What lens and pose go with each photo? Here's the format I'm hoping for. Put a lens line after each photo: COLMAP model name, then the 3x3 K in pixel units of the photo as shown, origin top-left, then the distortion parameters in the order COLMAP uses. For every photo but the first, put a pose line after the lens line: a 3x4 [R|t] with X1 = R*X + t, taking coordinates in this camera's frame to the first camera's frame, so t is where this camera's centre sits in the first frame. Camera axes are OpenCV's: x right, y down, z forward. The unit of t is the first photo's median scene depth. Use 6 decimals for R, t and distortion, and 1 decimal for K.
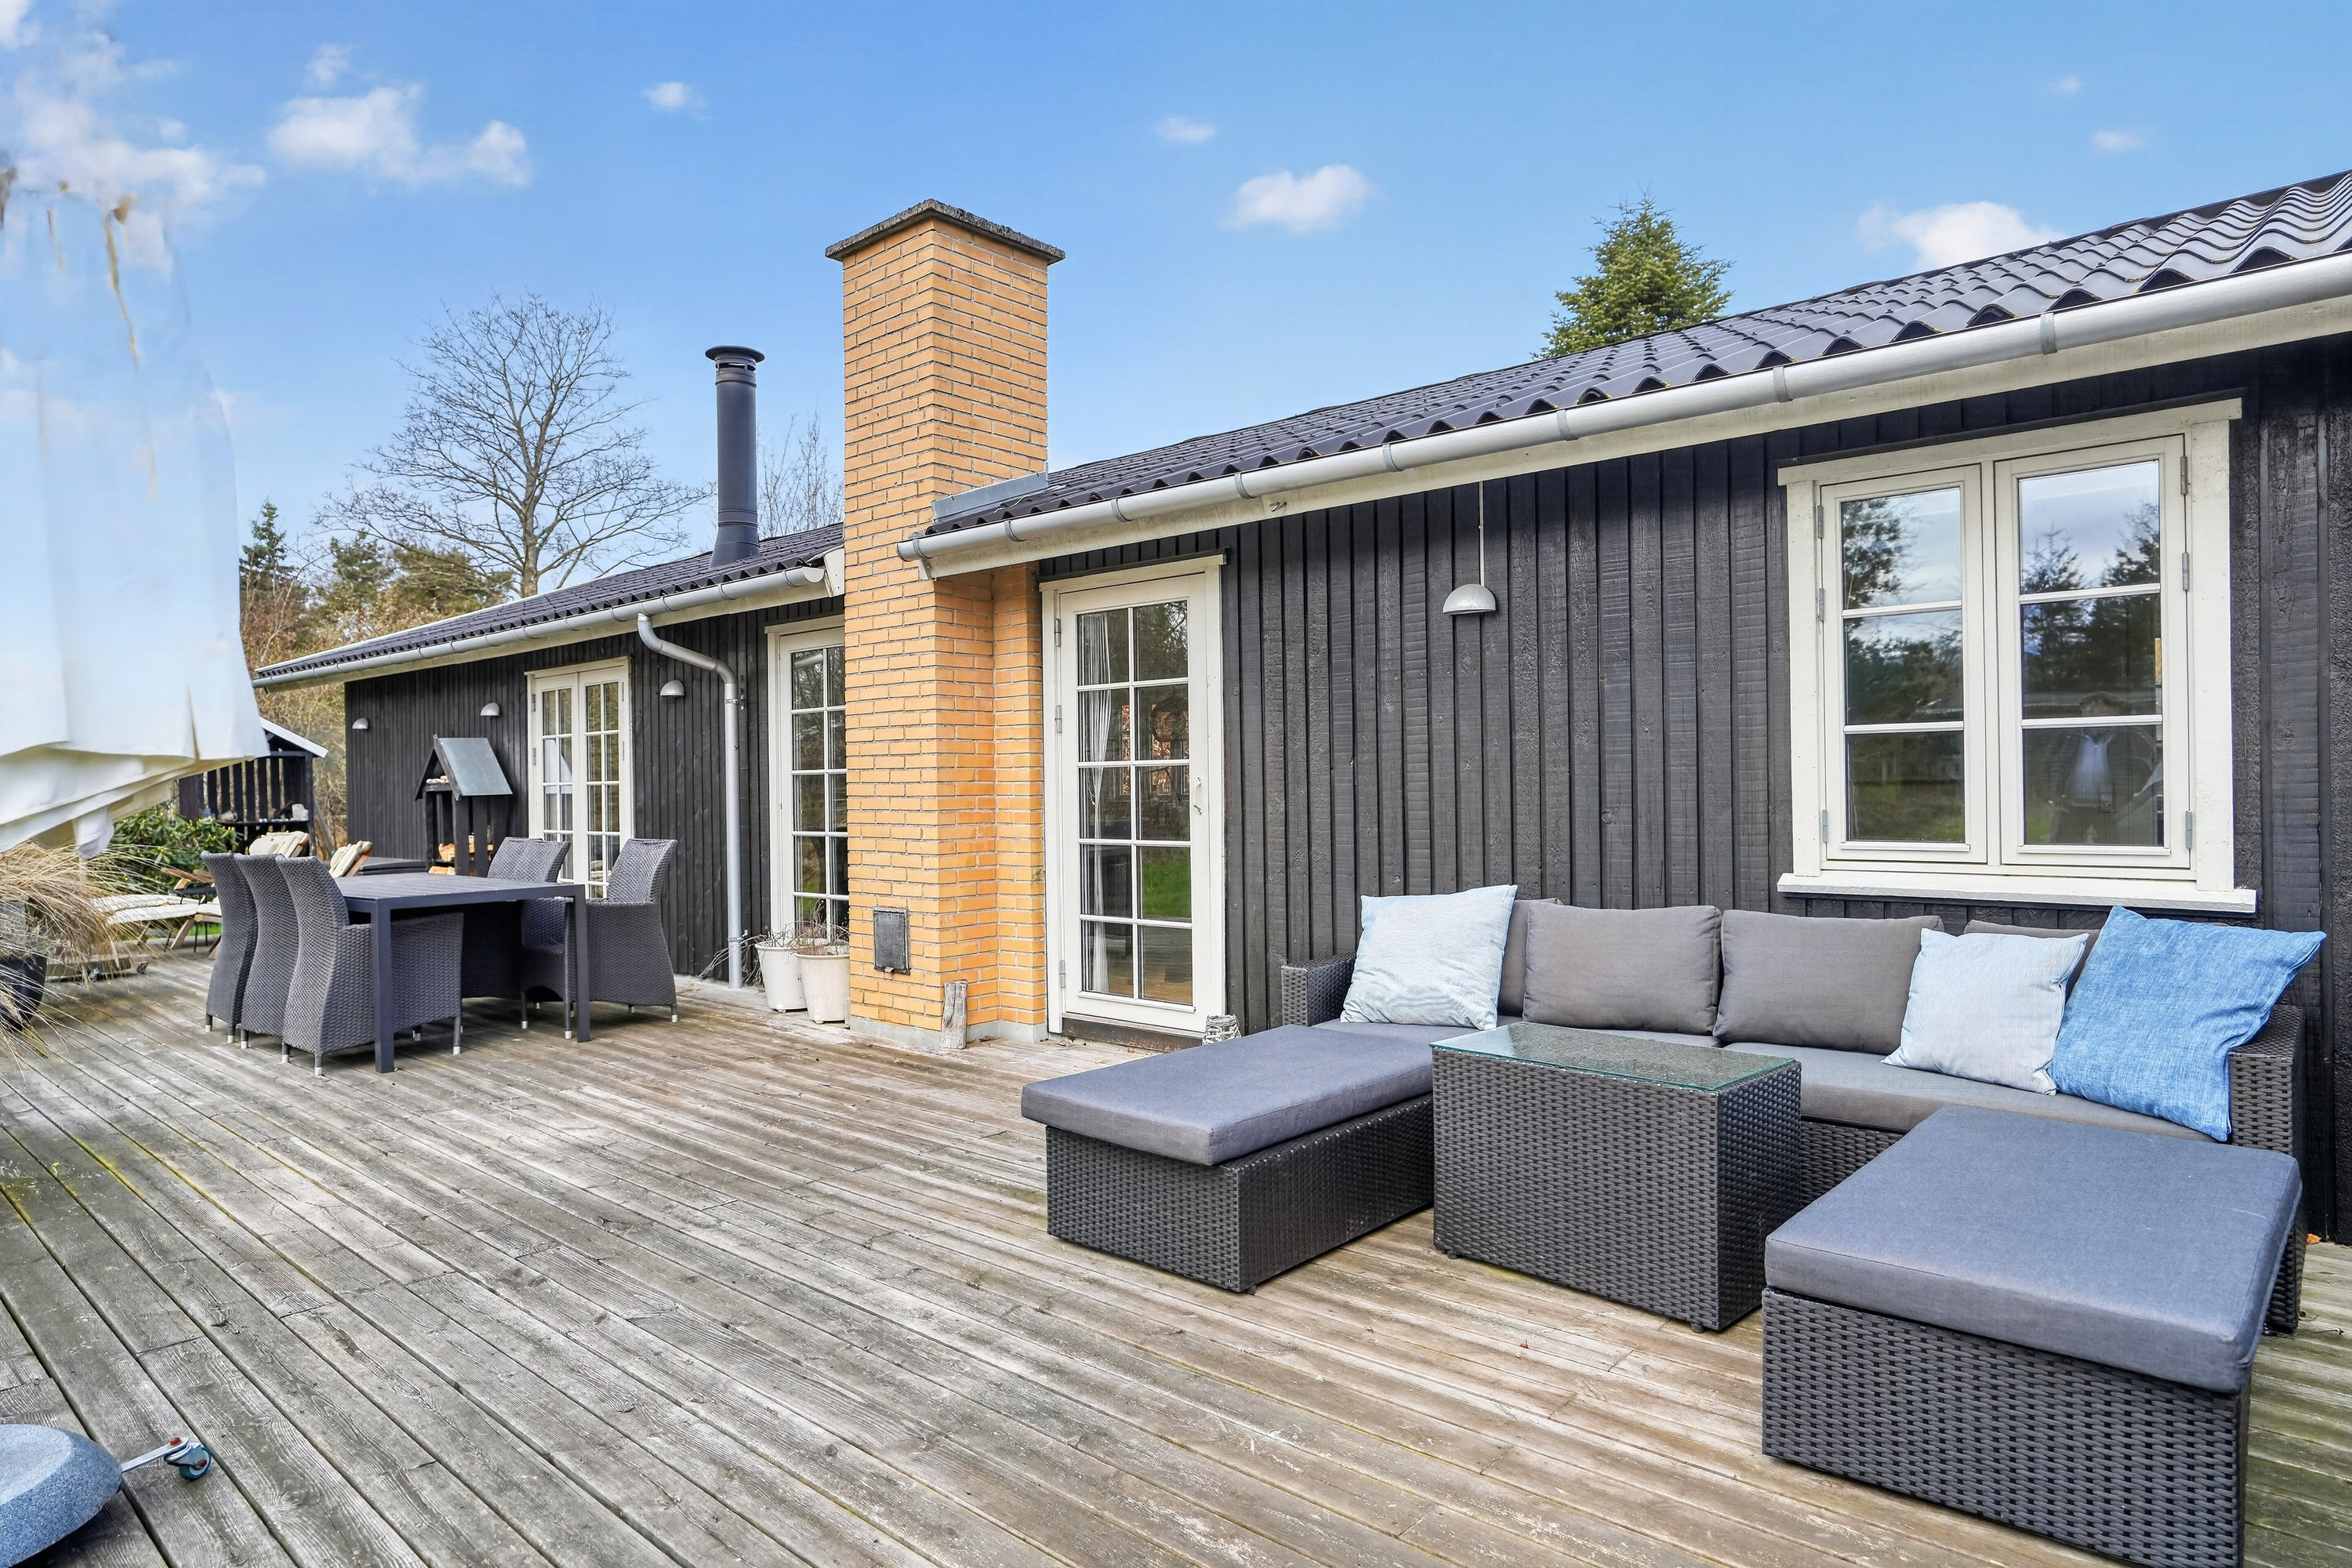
lens RADIAL K [[1352.6, 0, 1174.0], [0, 1352.6, 792.6], [0, 0, 1]] dist [-0.020269, -0.000163]
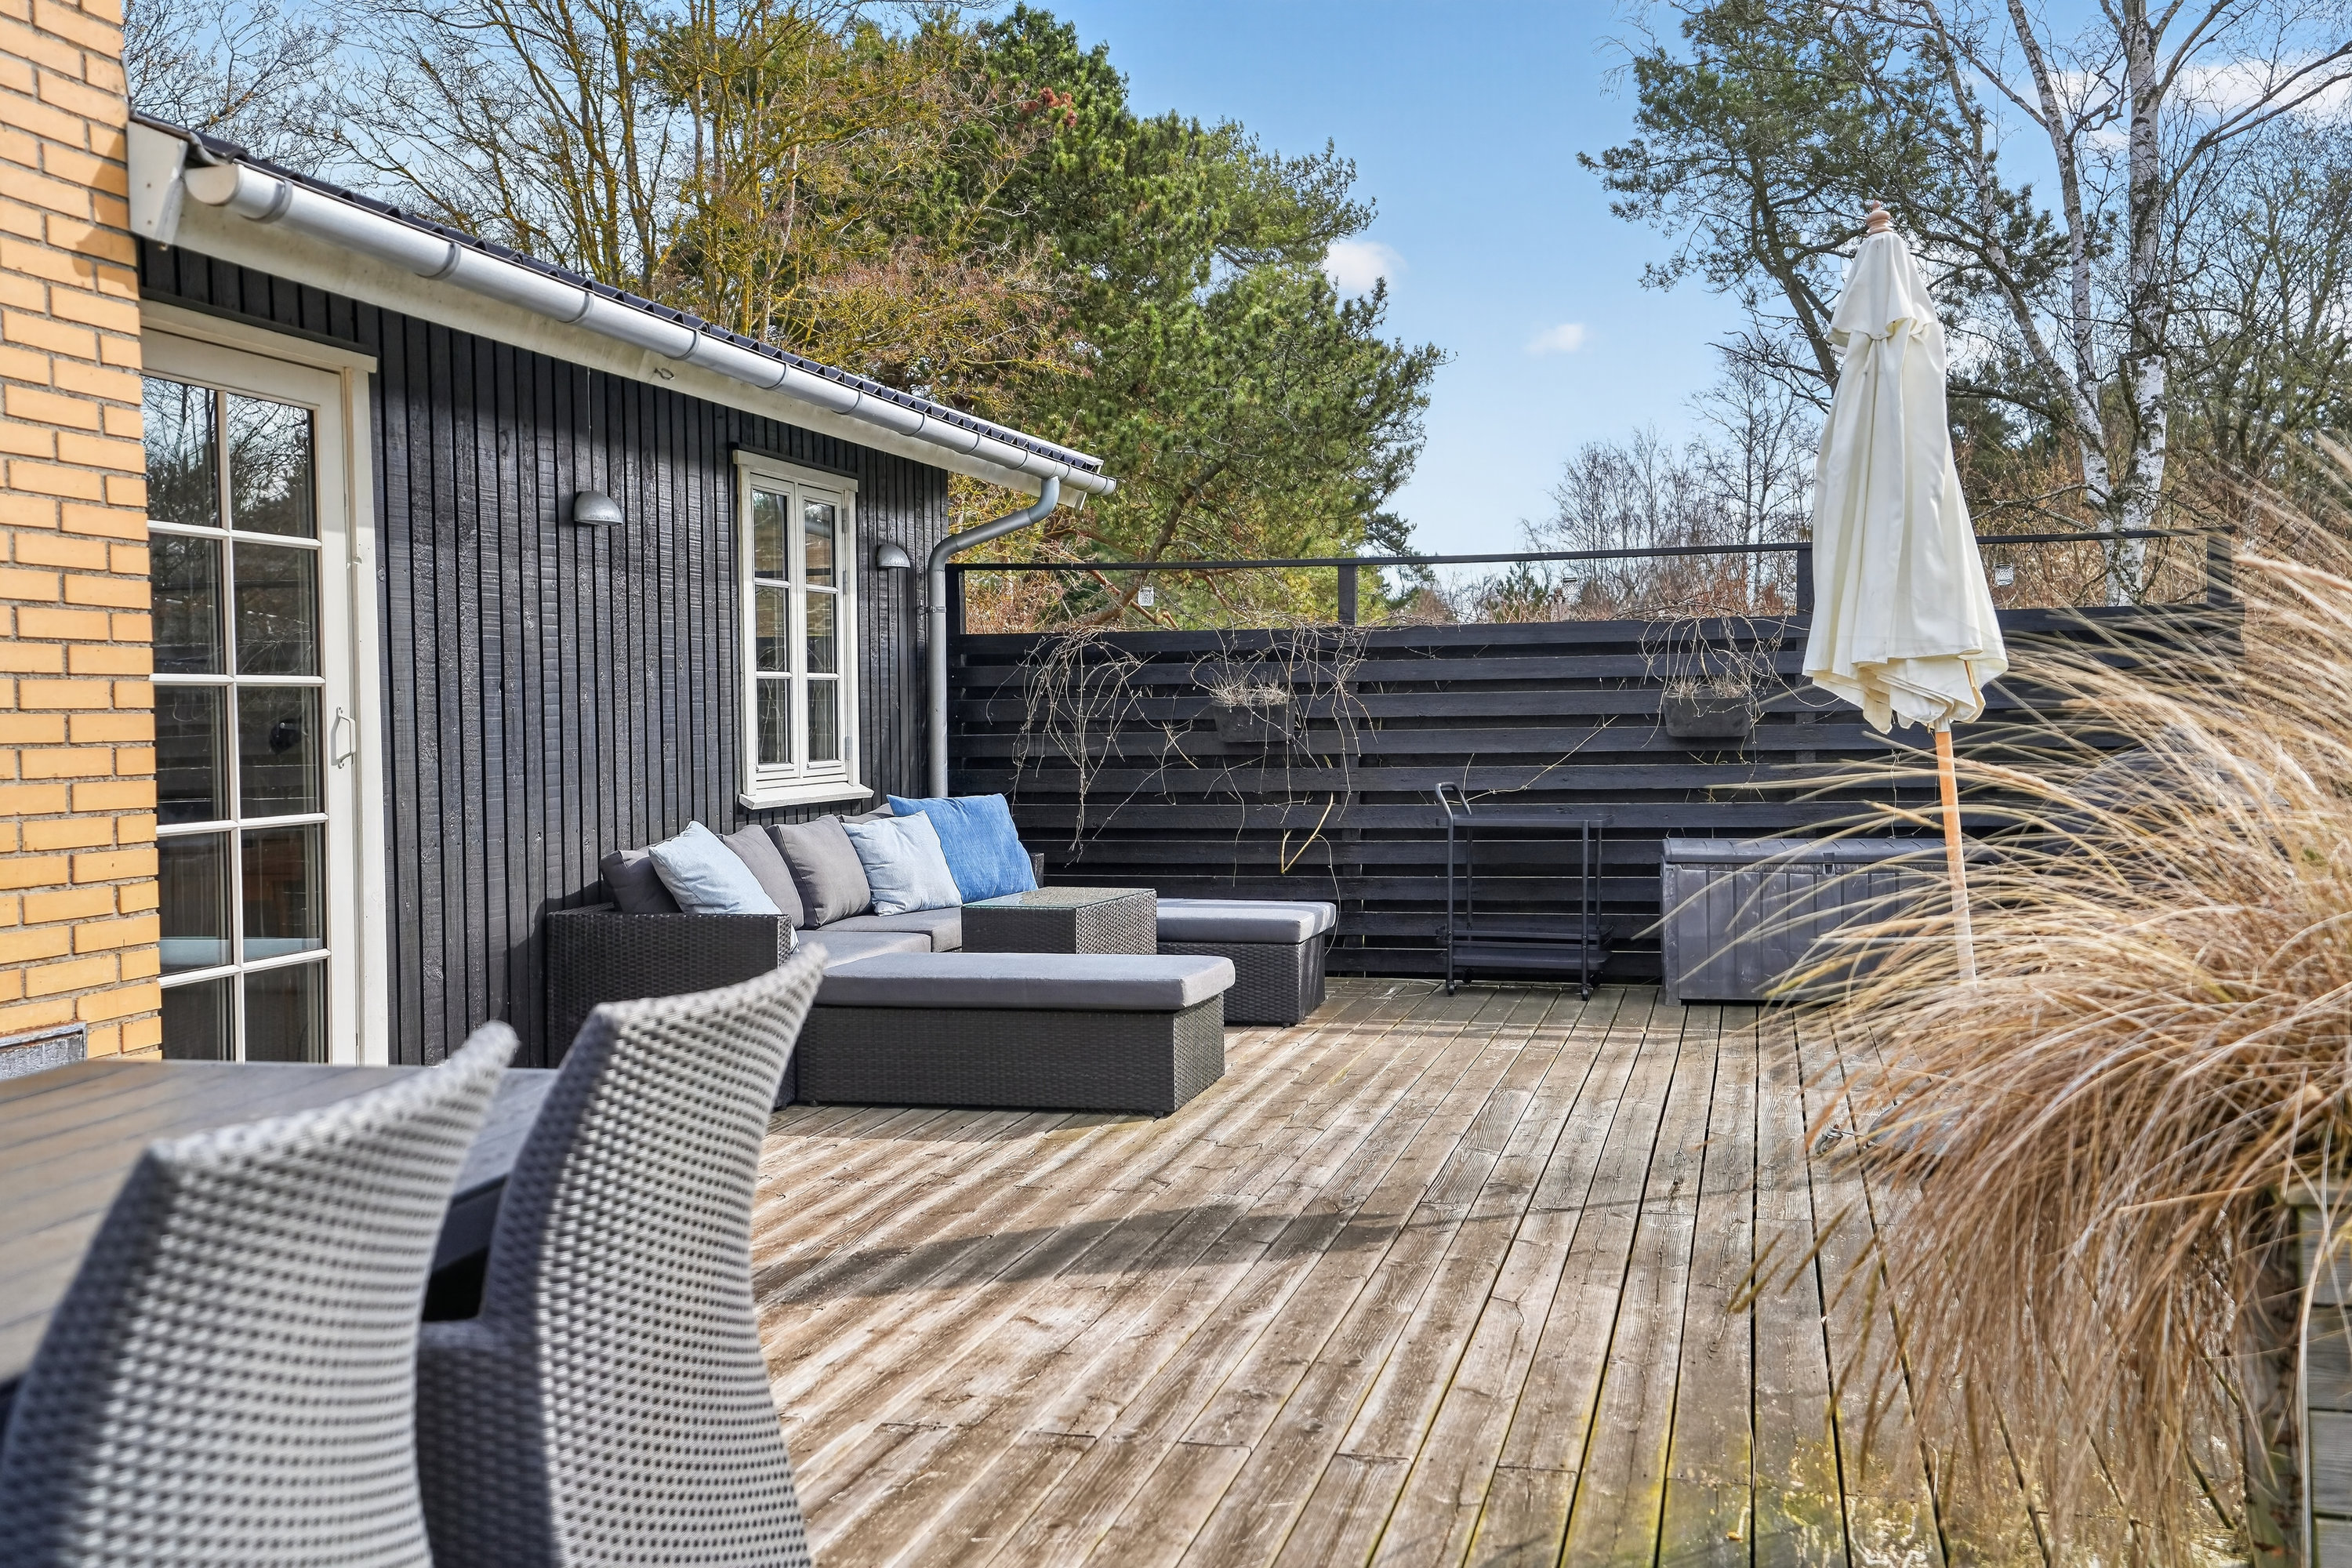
lens RADIAL K [[2259.7, 0, 1179.2], [0, 2259.7, 796.9], [0, 0, 1]] dist [0.062824, 0.000000]
pose [[-0.451262, -0.020922, 0.892146, -0.973445], [0.017008, 0.999342, 0.032039, 0.002893], [-0.892230, 0.029632, -0.450609, 1.018663]]
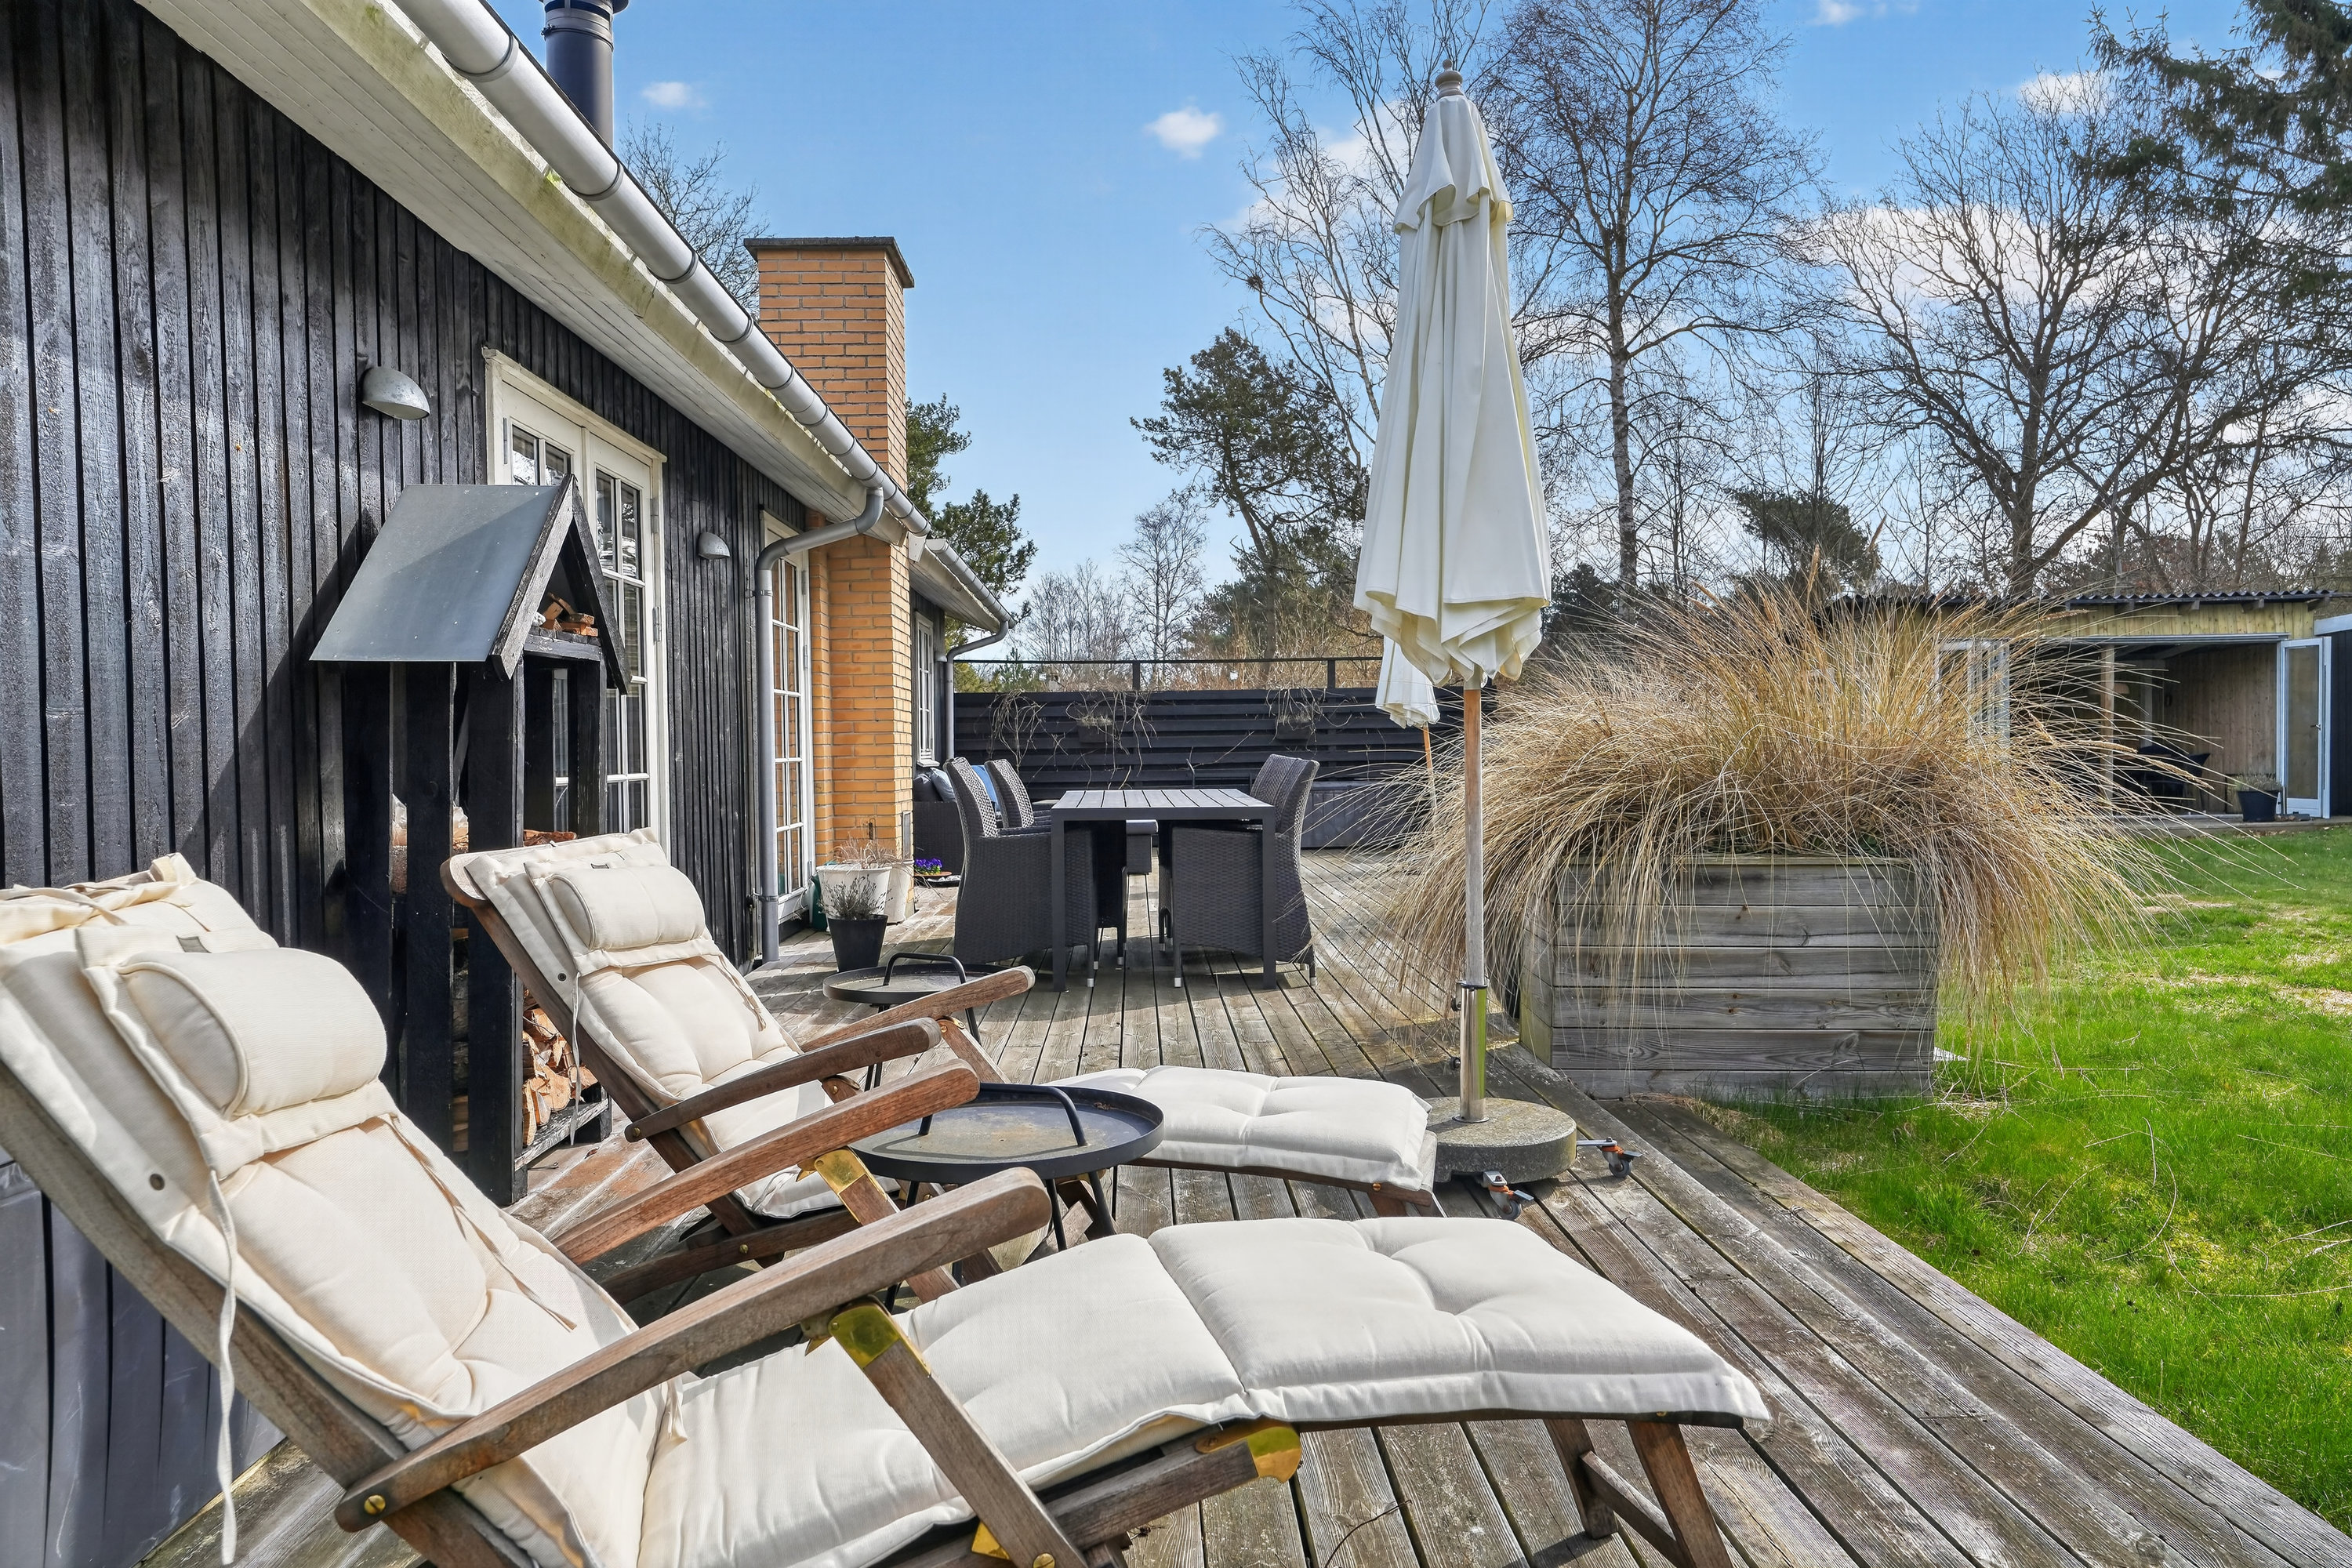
lens RADIAL K [[1607.2, 0, 1187.7], [0, 1607.2, 781.4], [0, 0, 1]] dist [-0.009073, 0.015319]
pose [[-0.681414, 0.001915, 0.731896, -1.499585], [0.019296, 0.999696, 0.015349, 0.040912], [-0.731644, 0.024582, -0.681244, 1.844445]]
